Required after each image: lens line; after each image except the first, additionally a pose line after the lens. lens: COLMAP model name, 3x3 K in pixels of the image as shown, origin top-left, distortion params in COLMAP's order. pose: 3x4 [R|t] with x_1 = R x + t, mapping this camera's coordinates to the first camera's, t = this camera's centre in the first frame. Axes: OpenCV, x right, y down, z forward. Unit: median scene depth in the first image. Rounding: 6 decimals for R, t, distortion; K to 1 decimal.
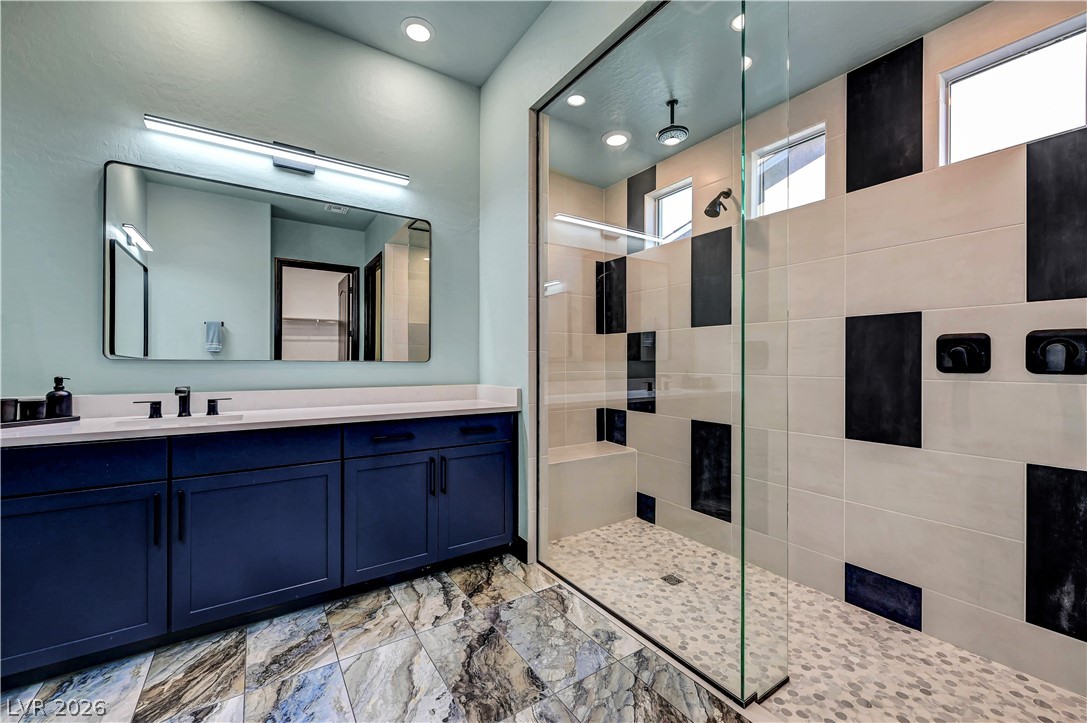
lens RADIAL K [[442.5, 0, 548.0], [0, 442.5, 363.4], [0, 0, 1]] dist [-0.001798, 0.000361]
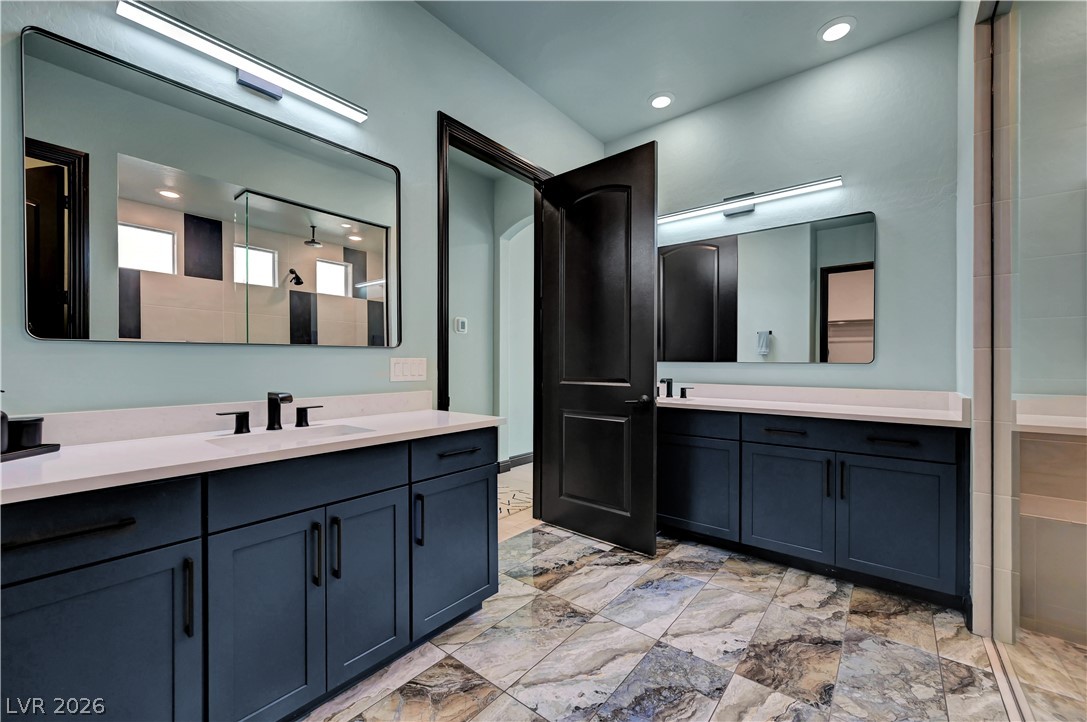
lens RADIAL K [[442.5, 0, 544.7], [0, 442.5, 363.0], [0, 0, 1]] dist [-0.001798, 0.000361]
pose [[0.284800, 0.001375, -0.958586, 0.586232], [-0.005716, 0.999984, -0.000264, -0.000047], [0.958570, 0.005555, 0.284804, 0.111267]]
